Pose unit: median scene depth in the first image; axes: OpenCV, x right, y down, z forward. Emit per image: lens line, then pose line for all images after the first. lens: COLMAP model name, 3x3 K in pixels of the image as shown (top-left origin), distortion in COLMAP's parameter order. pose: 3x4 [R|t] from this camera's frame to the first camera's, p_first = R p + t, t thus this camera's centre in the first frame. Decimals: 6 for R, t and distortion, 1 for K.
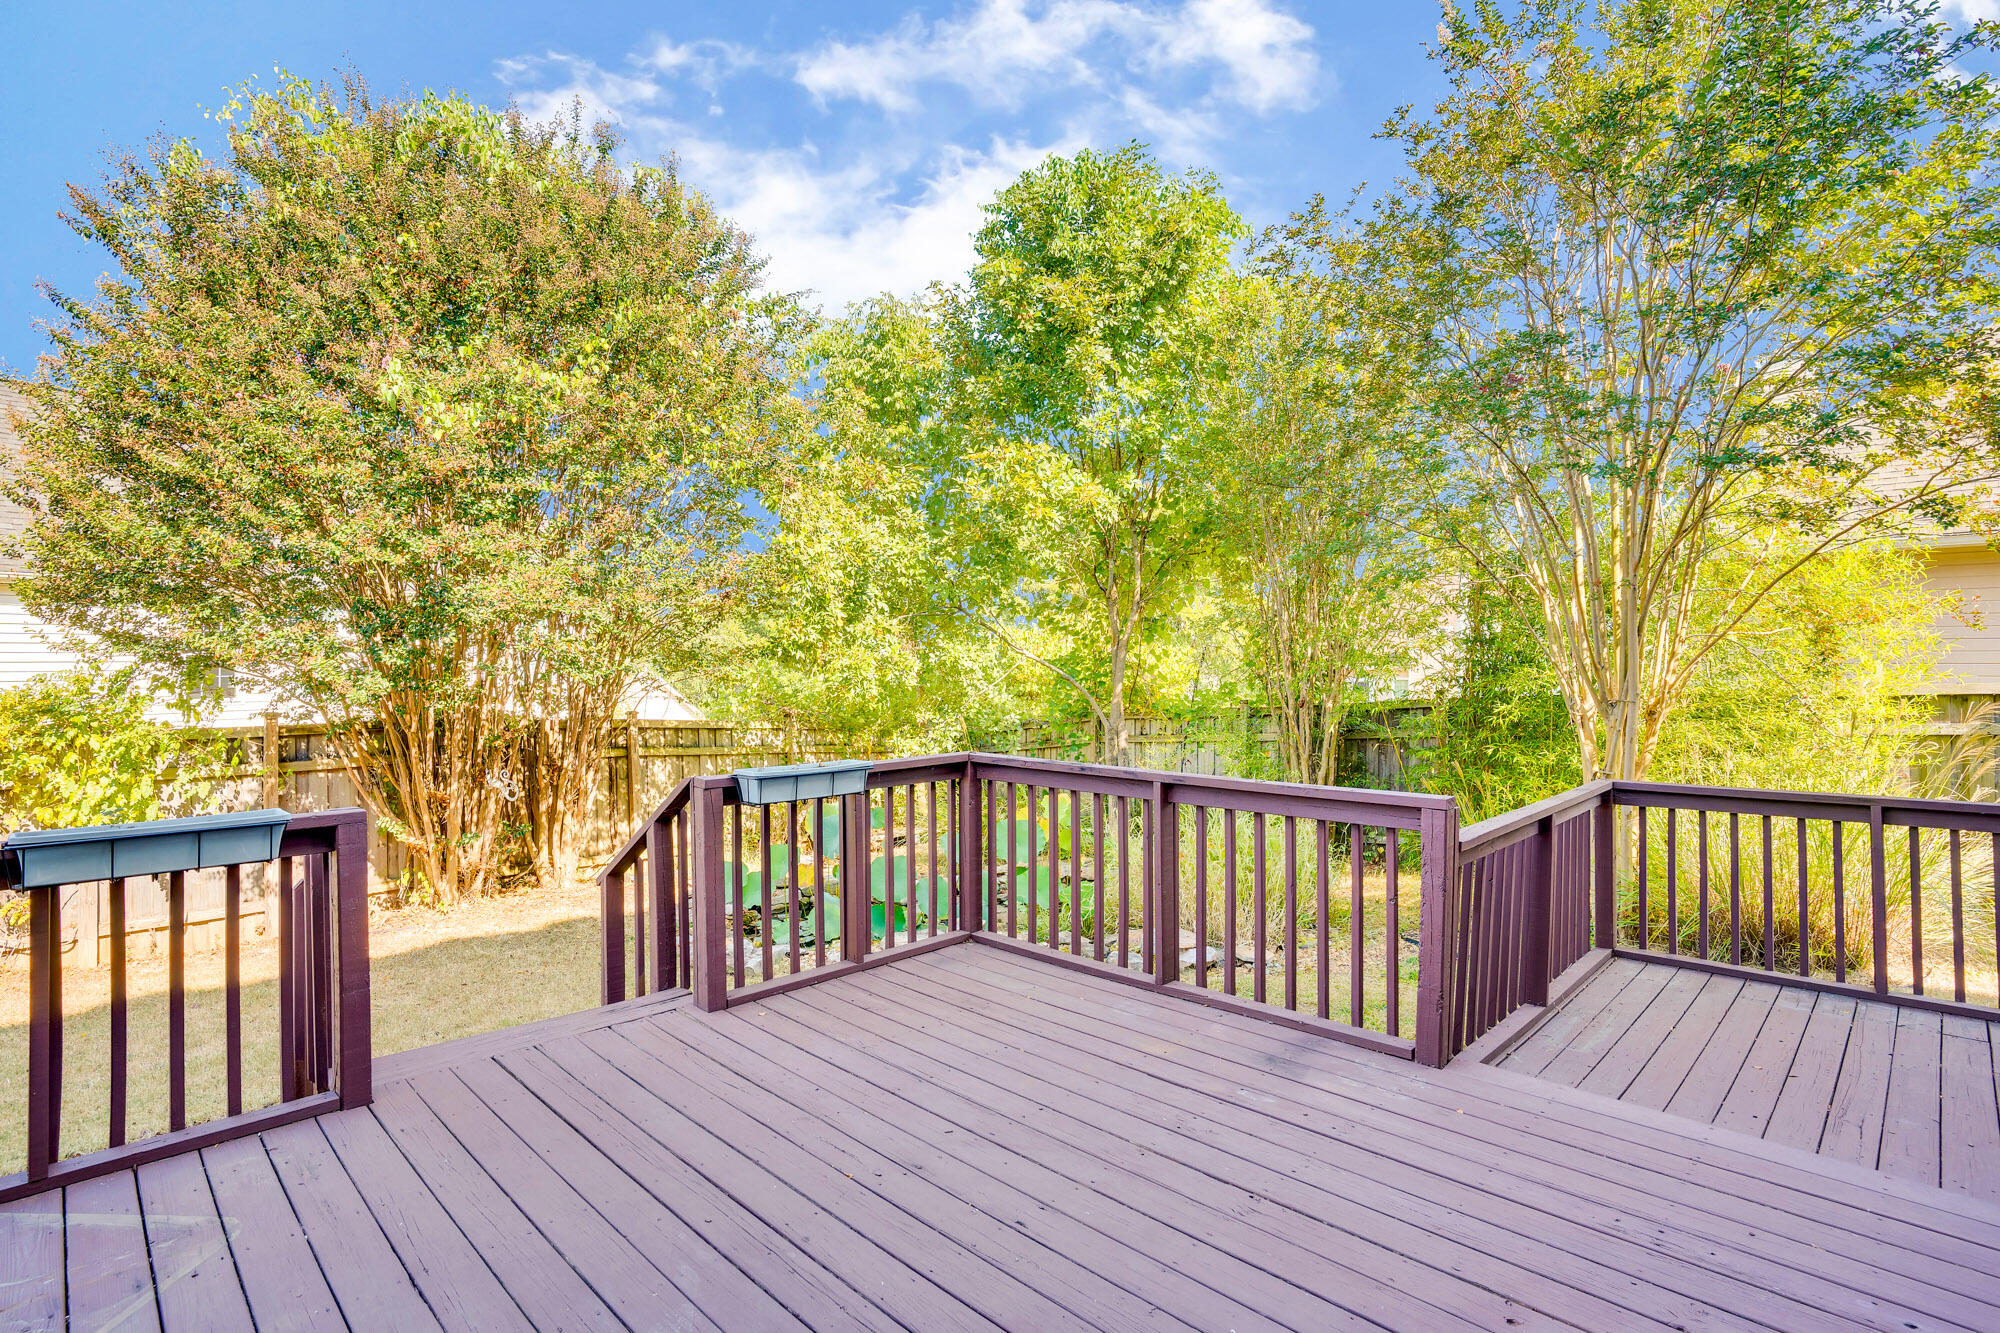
lens RADIAL K [[965.1, 0, 990.0], [0, 965.1, 648.0], [0, 0, 1]] dist [-0.022529, 0.002901]
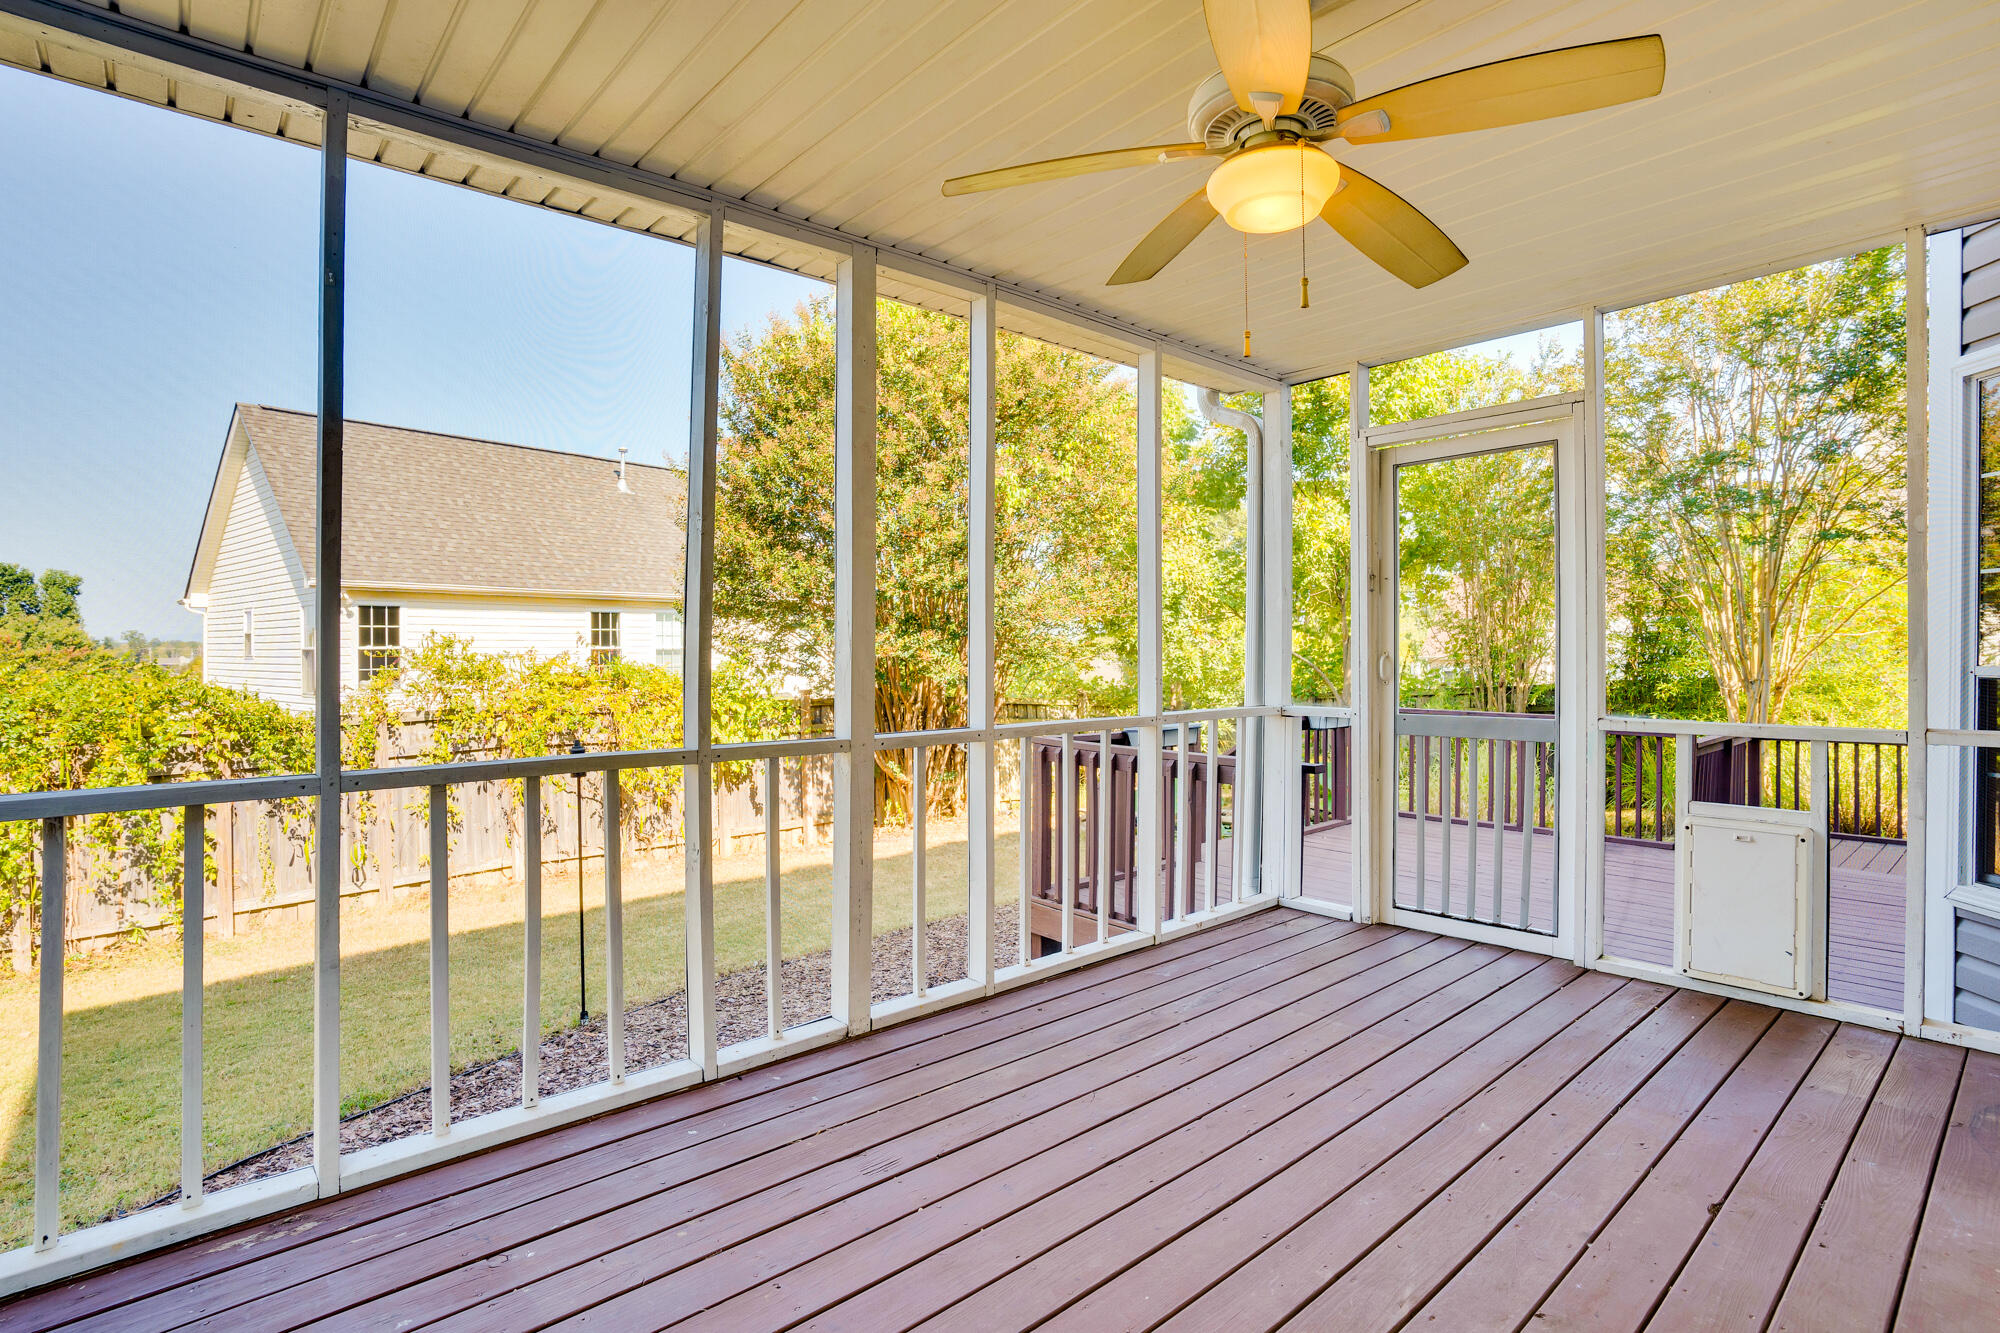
lens RADIAL K [[965.1, 0, 1012.5], [0, 965.1, 659.9], [0, 0, 1]] dist [-0.022529, 0.002901]
pose [[0.998748, -0.002294, -0.049971, -0.425202], [0.003472, 0.999718, 0.023498, -0.015258], [0.049903, -0.023642, 0.998474, -0.539862]]
